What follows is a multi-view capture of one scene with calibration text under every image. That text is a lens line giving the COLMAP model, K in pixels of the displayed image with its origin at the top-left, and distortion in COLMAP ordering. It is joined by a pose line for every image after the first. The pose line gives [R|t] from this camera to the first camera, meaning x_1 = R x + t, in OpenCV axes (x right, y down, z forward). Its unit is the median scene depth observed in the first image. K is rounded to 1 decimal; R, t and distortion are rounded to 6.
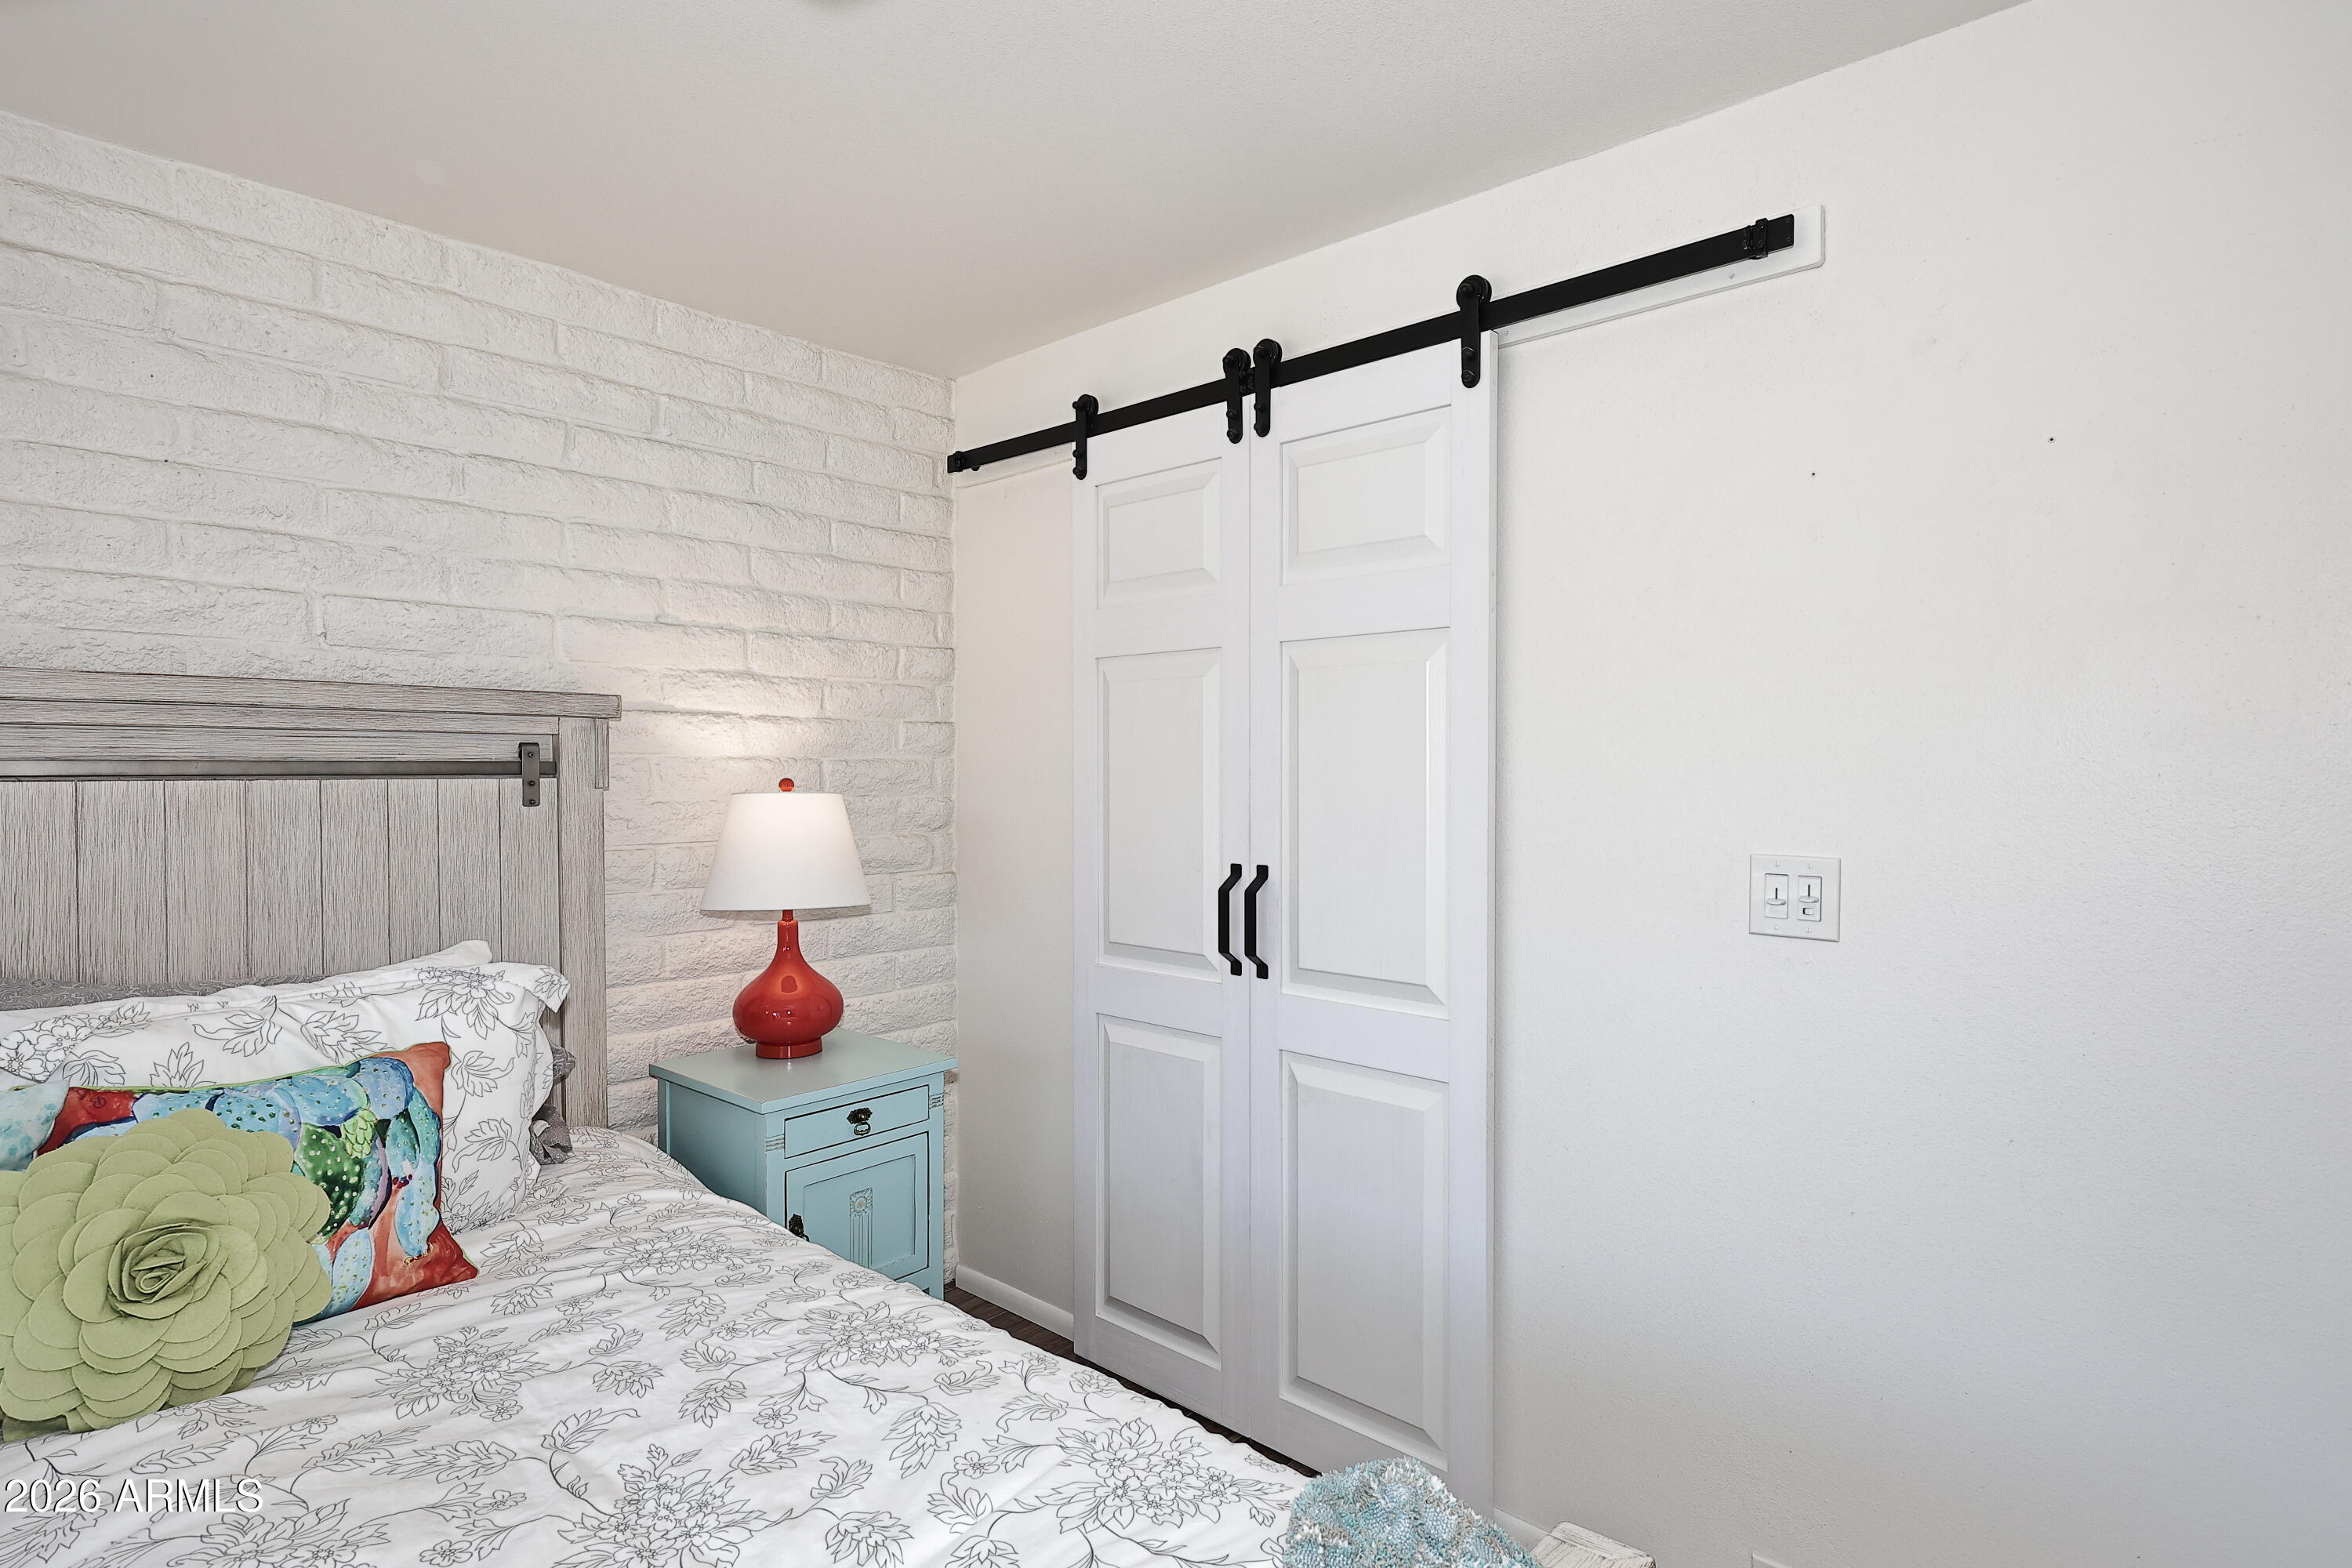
lens RADIAL K [[1191.4, 0, 1169.4], [0, 1191.4, 784.7], [0, 0, 1]] dist [0.000147, 0.000004]
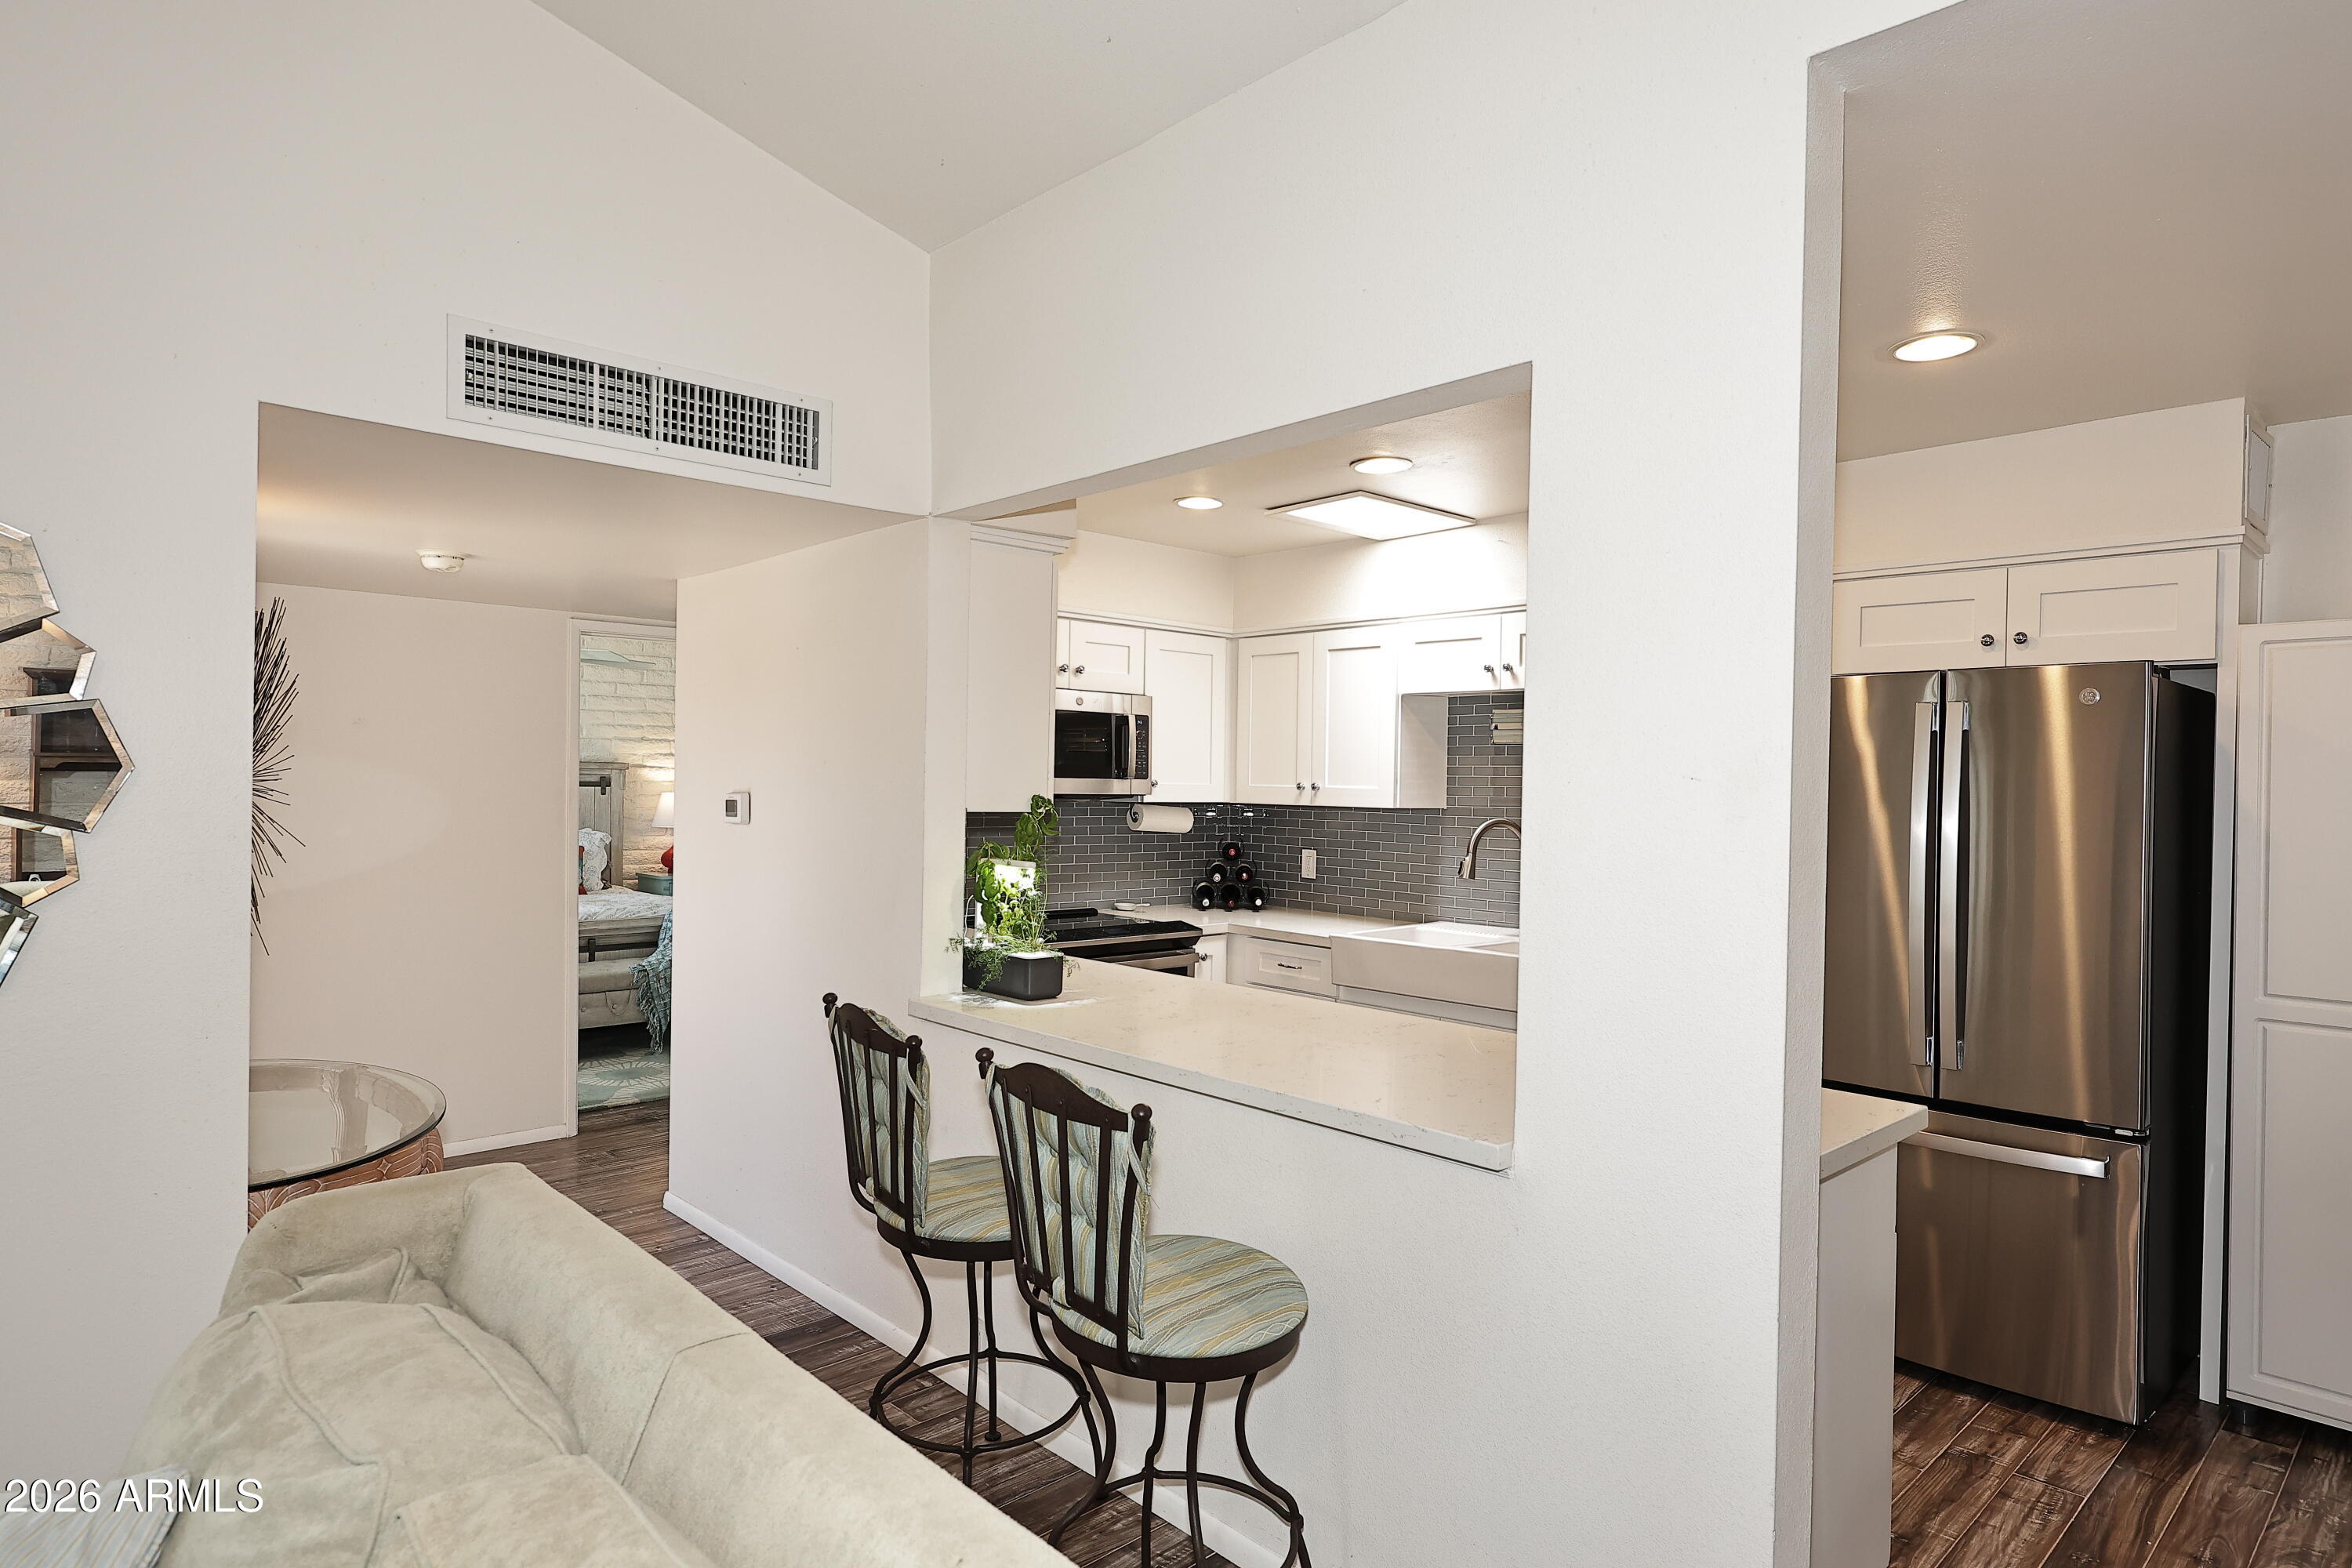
lens RADIAL K [[1310.2, 0, 1181.2], [0, 1310.2, 785.7], [0, 0, 1]] dist [0.002261, 0.000119]
pose [[0.997398, 0.014305, -0.070652, 1.392915], [-0.014951, 0.999851, -0.008626, -0.000127], [0.070518, 0.009660, 0.997464, -2.650646]]
